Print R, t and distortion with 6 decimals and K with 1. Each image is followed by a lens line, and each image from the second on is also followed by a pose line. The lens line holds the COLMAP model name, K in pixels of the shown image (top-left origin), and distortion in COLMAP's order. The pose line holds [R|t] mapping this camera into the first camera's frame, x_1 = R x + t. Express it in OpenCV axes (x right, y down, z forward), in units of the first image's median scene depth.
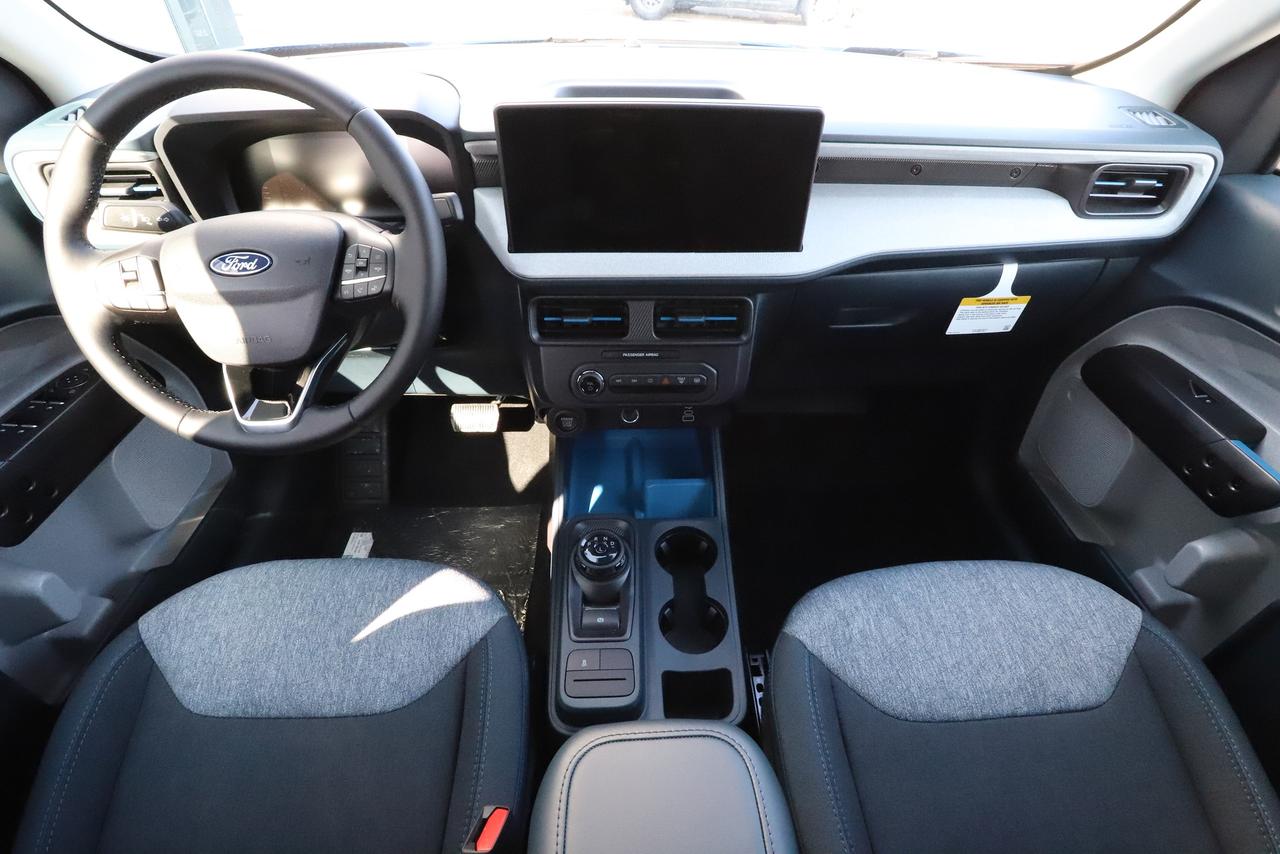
lens RADIAL K [[618.0, 0, 641.2], [0, 618.0, 437.8], [0, 0, 1]] dist [-0.046049, 0.008340]
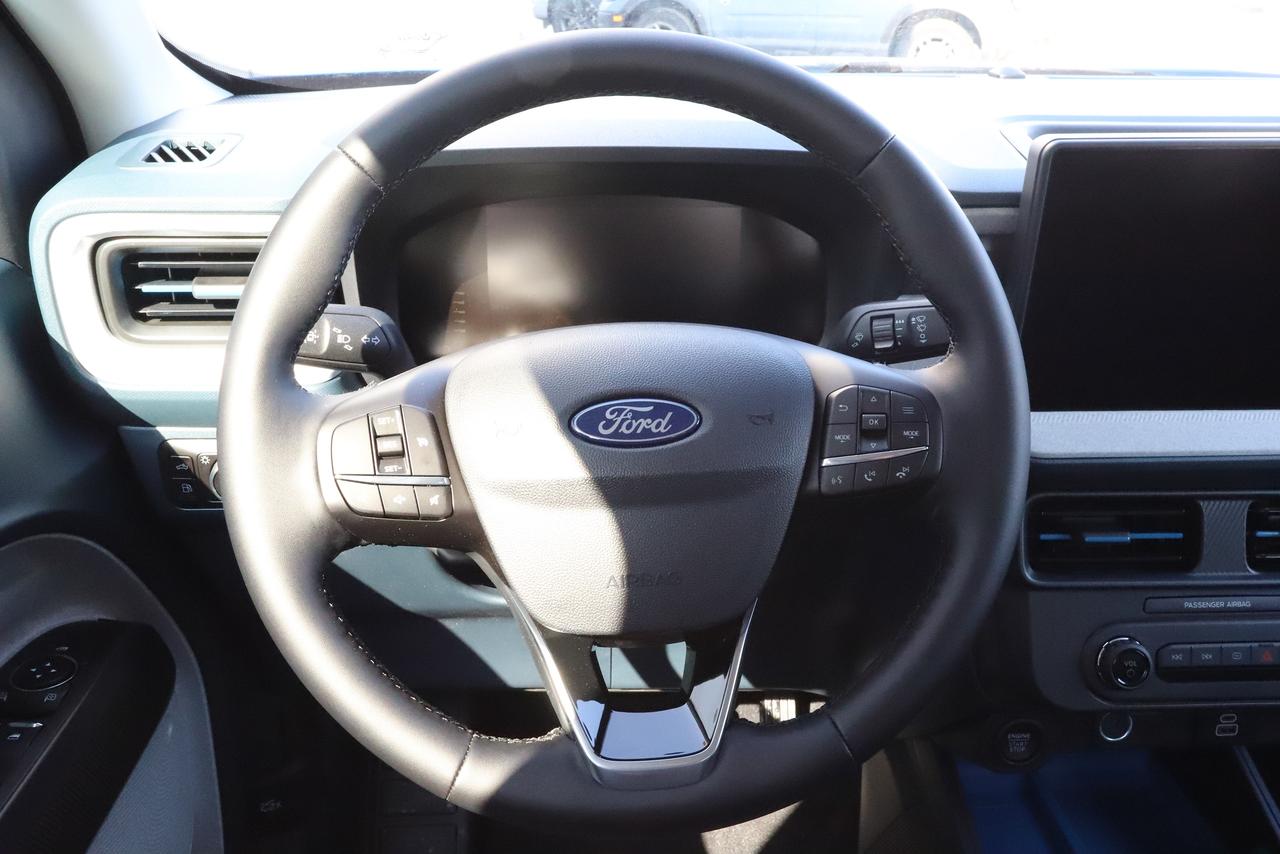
lens RADIAL K [[1082.6, 0, 647.5], [0, 1082.6, 420.5], [0, 0, 1]] dist [-0.021074, 0.004858]
pose [[0.999418, -0.010028, 0.032593, -0.664776], [0.019435, 0.952865, -0.302772, -0.027211], [-0.028020, 0.303229, 0.952506, 0.174719]]
